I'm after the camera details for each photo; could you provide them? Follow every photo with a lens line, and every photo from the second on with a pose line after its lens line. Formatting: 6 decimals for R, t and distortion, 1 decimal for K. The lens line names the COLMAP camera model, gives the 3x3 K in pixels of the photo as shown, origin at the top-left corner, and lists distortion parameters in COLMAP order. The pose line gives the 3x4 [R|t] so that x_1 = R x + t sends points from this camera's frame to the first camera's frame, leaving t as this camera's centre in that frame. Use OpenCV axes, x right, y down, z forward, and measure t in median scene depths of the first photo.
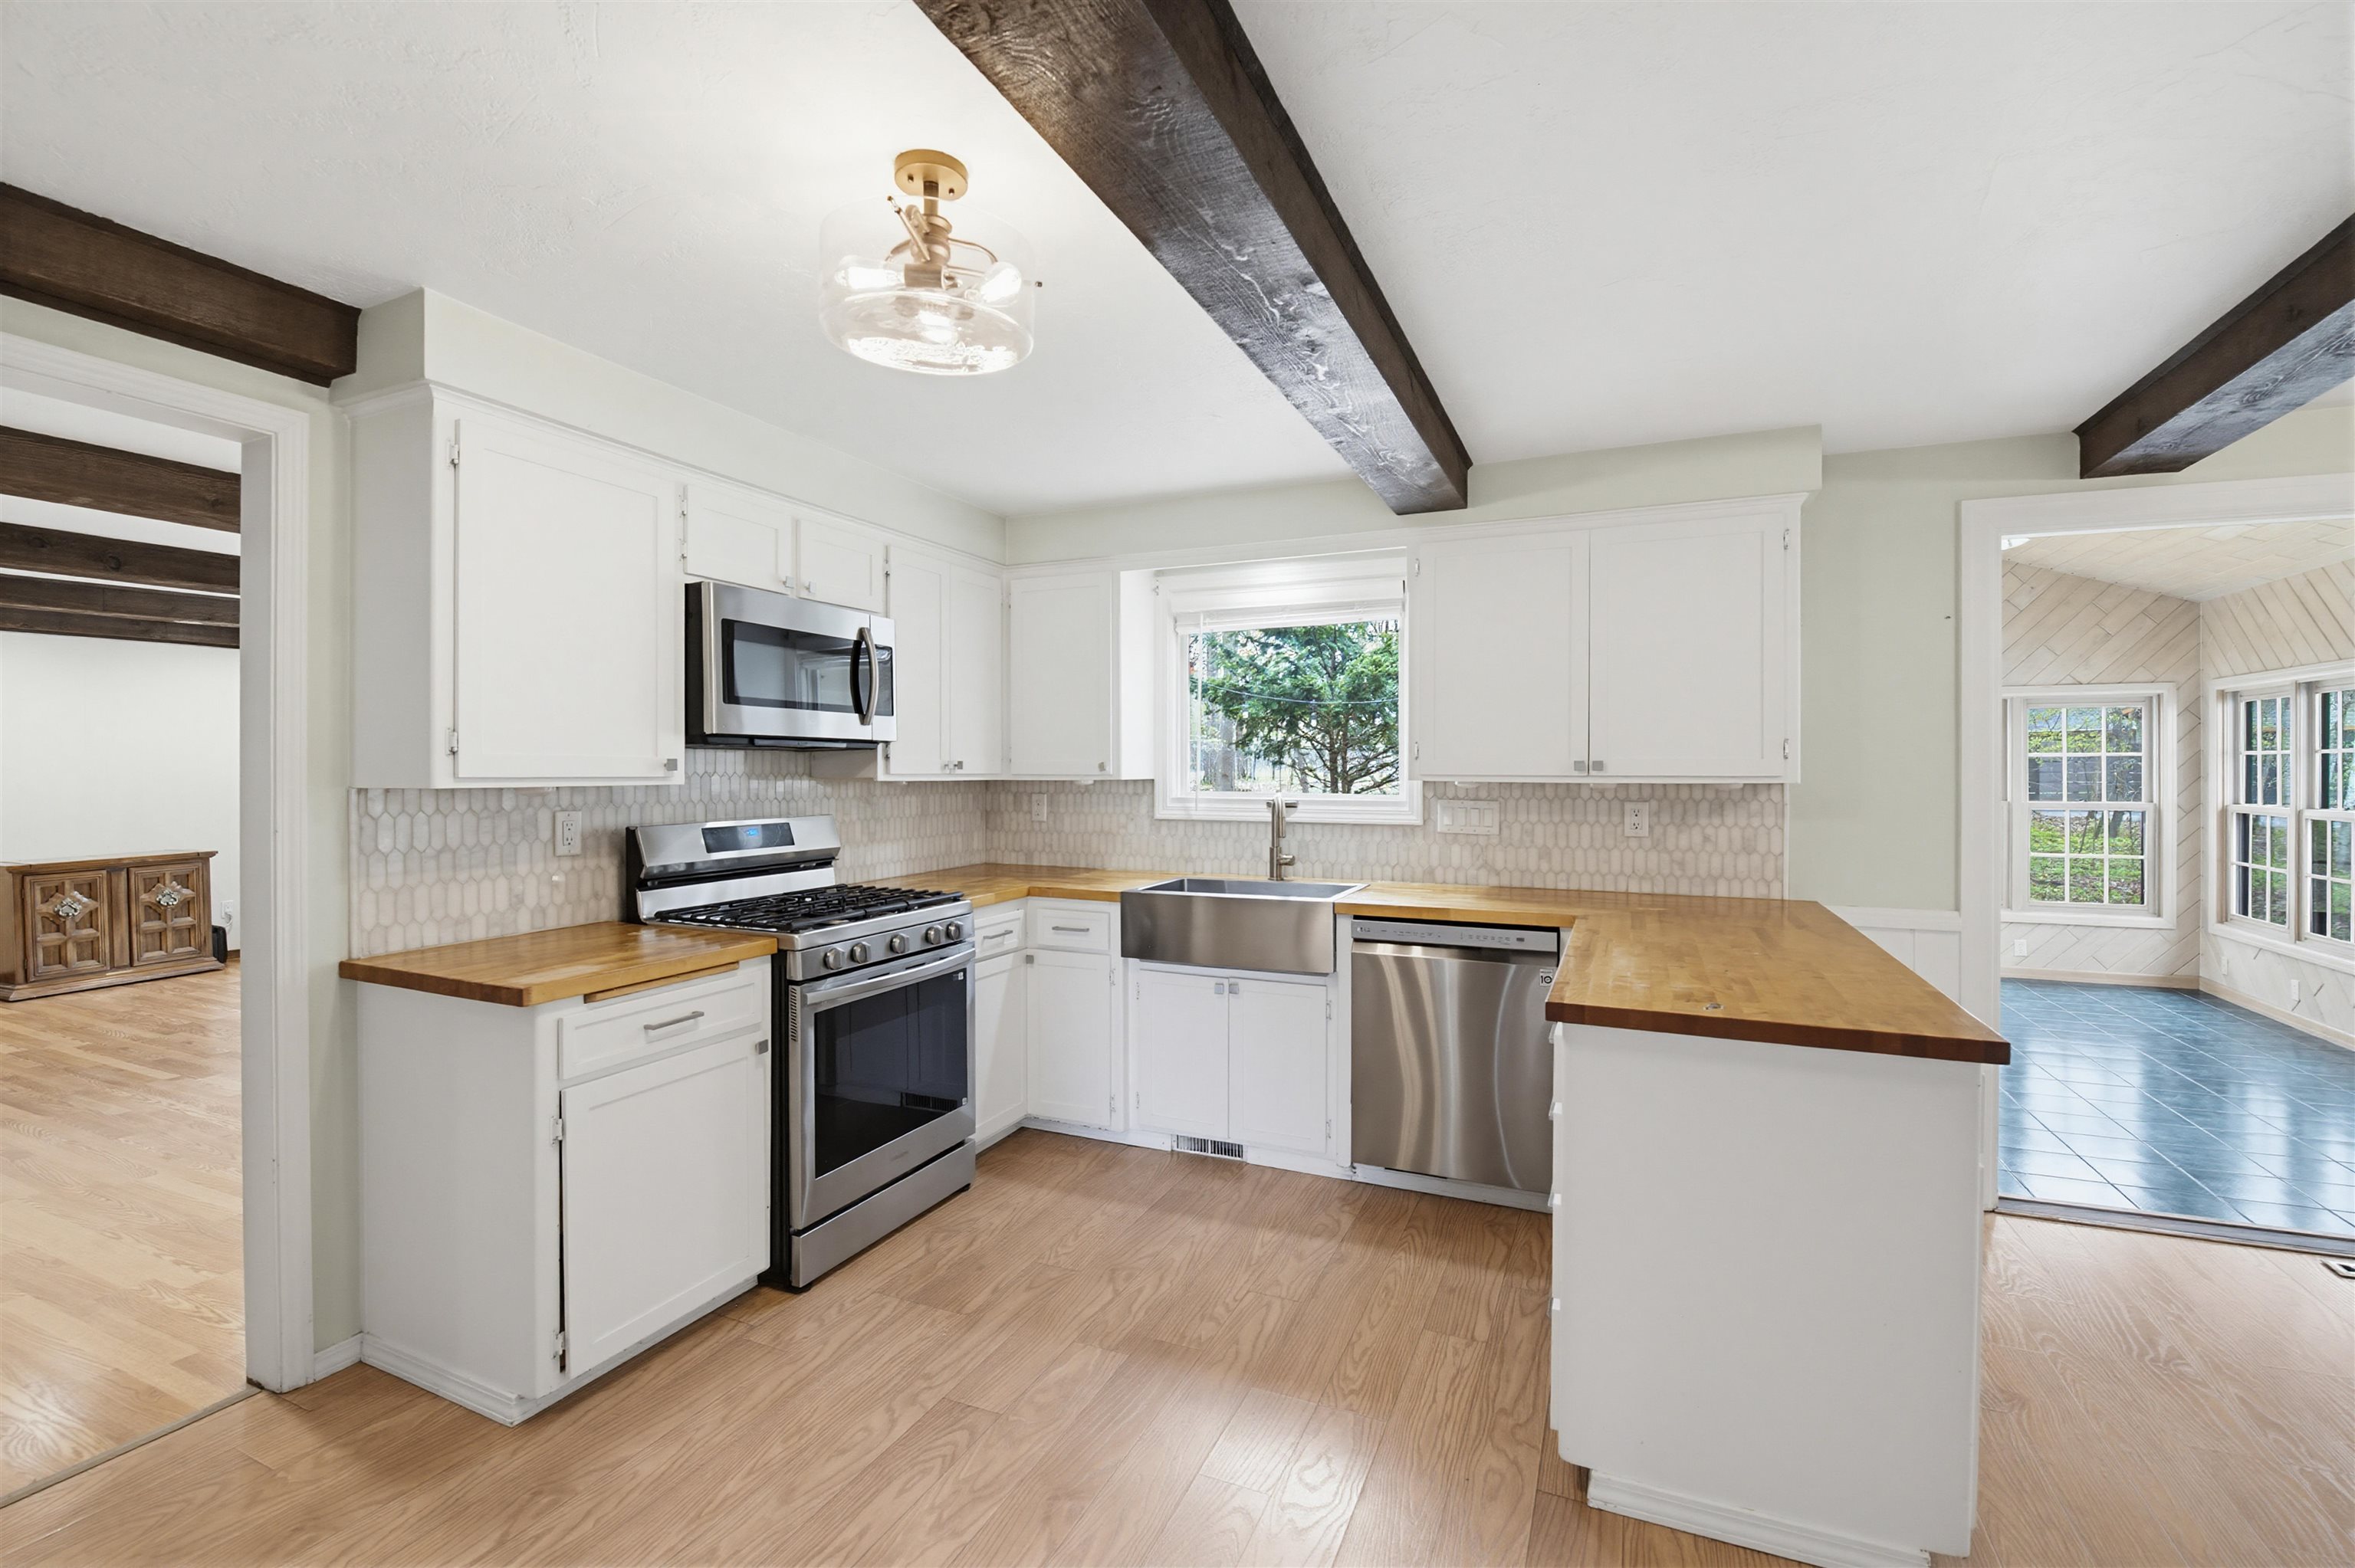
lens RADIAL K [[1020.0, 0, 1173.7], [0, 1020.0, 771.1], [0, 0, 1]] dist [-0.011624, -0.004182]
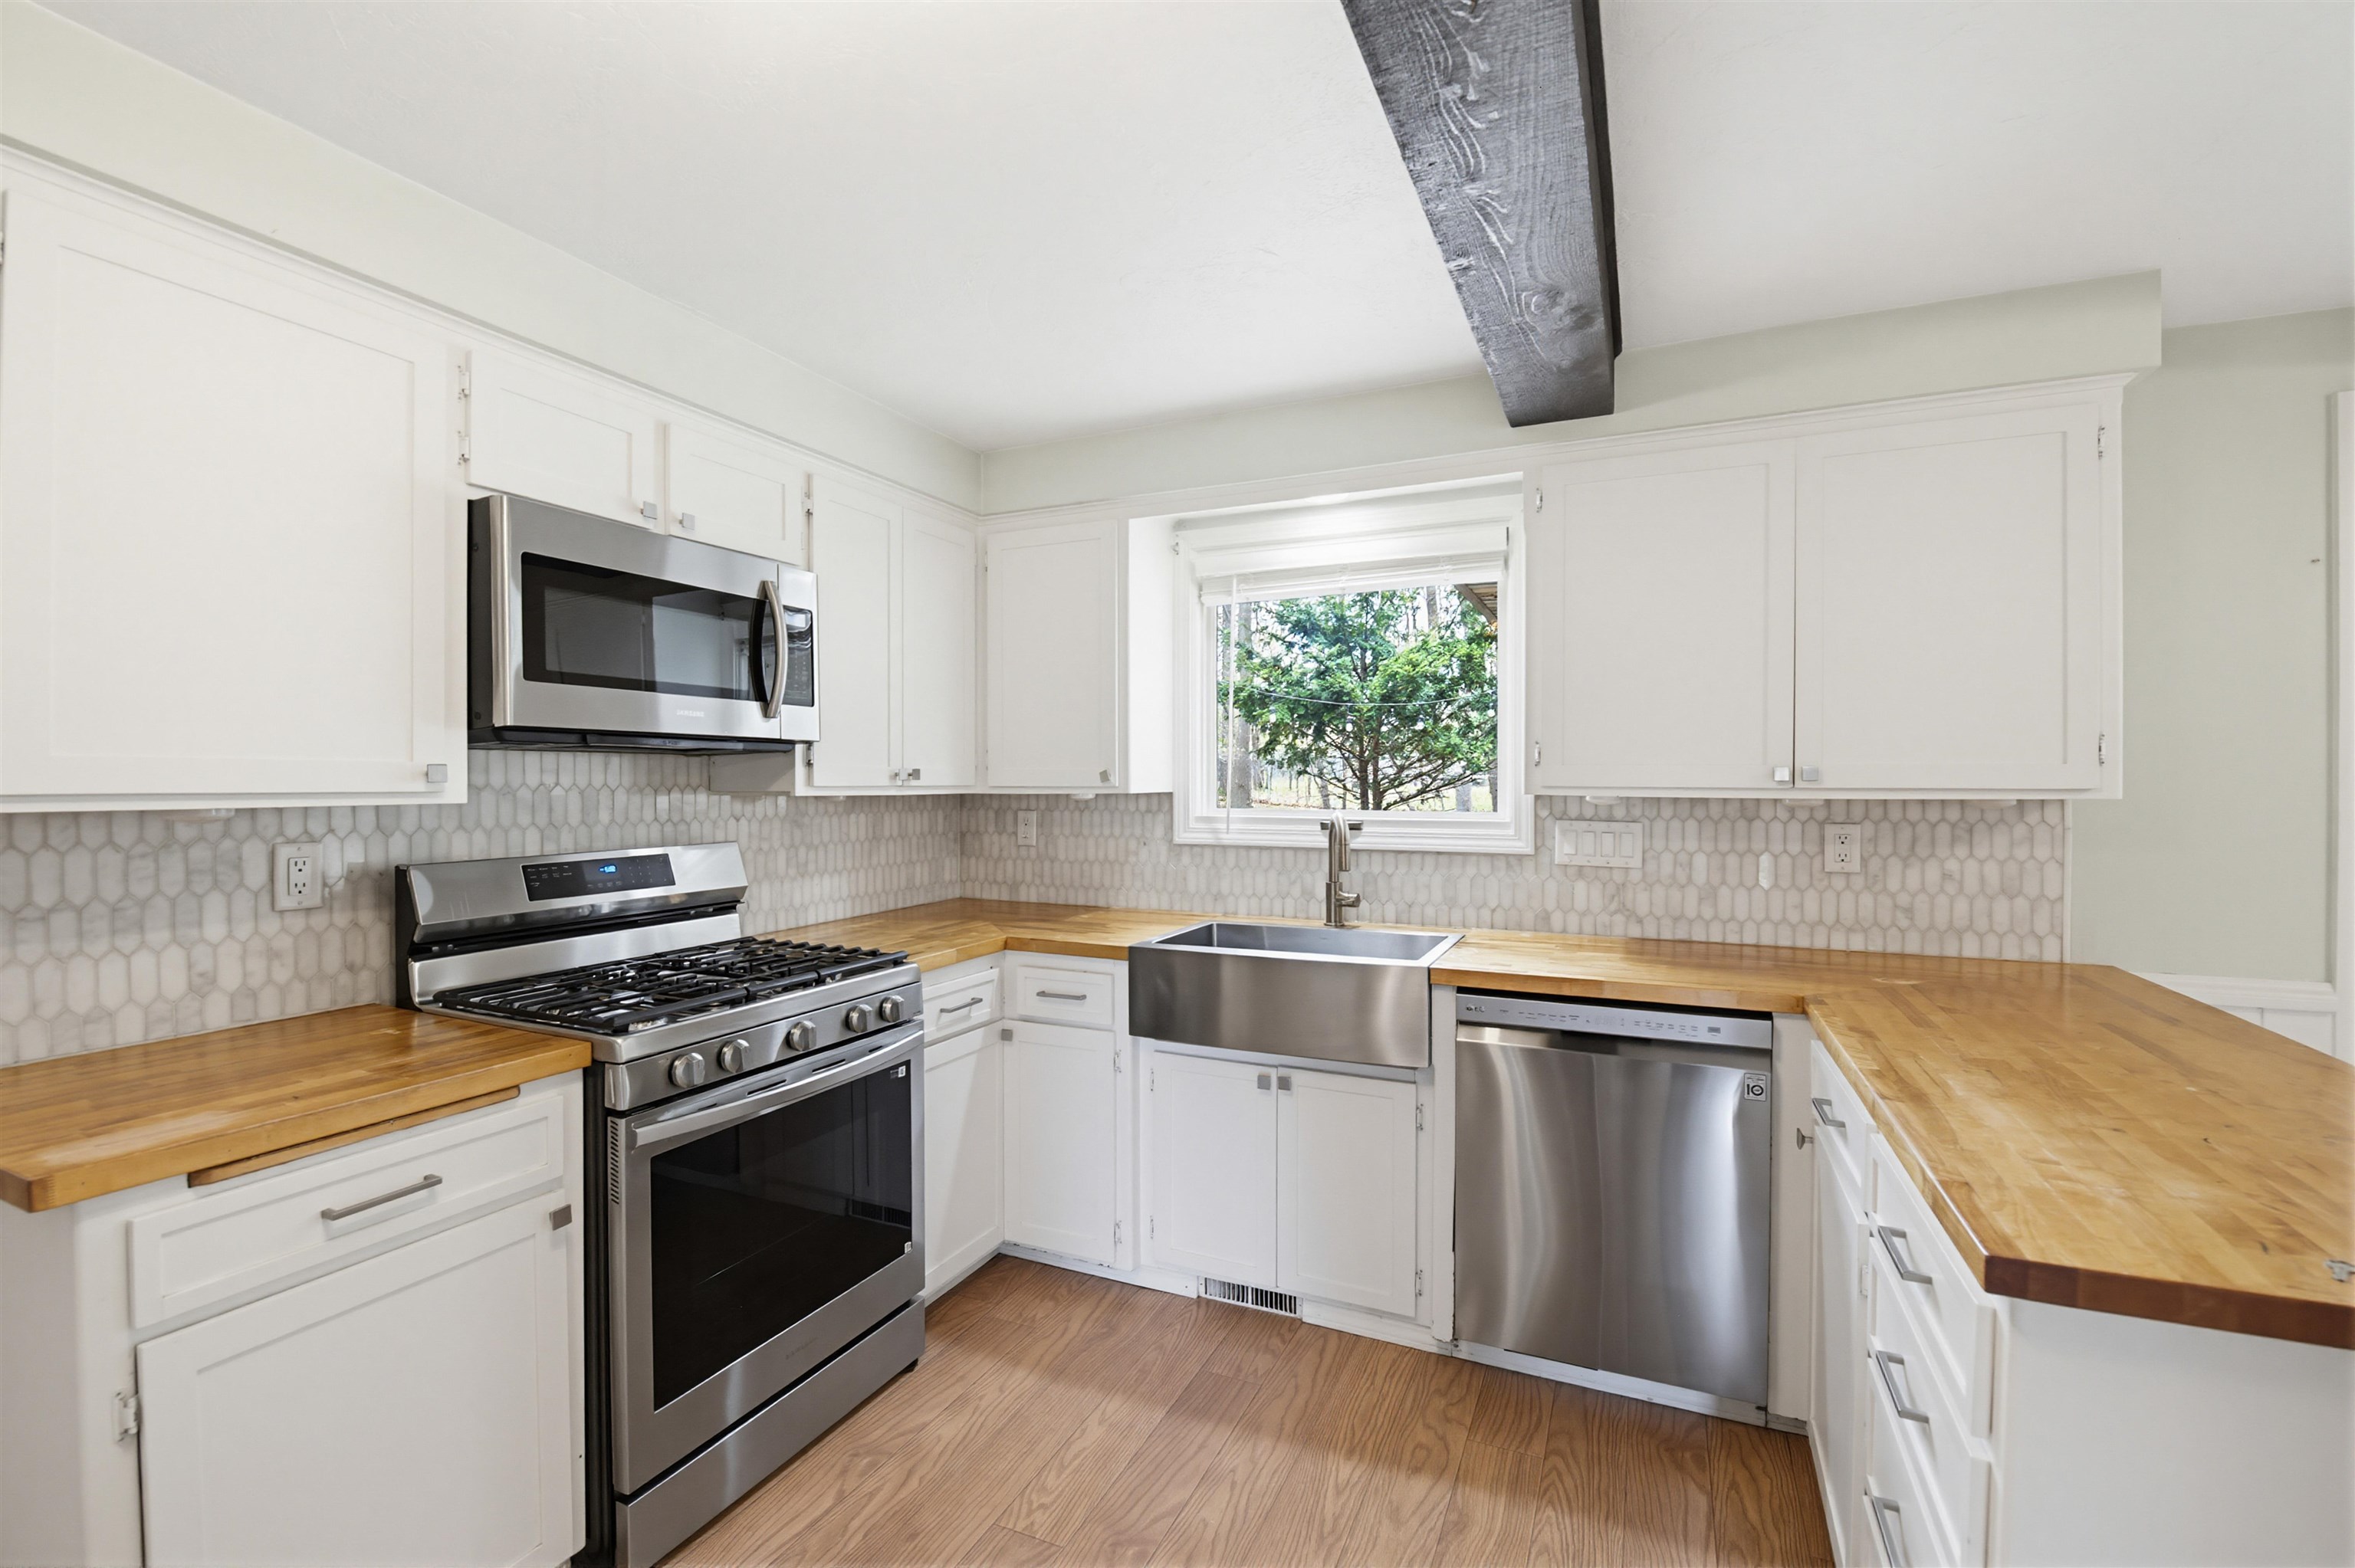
lens RADIAL K [[1020.0, 0, 1172.9], [0, 1020.0, 784.1], [0, 0, 1]] dist [-0.011624, -0.004182]
pose [[0.999886, -0.000743, -0.015077, -0.009238], [0.000787, 0.999995, 0.002945, -0.000720], [0.015075, -0.002956, 0.999882, 0.278854]]
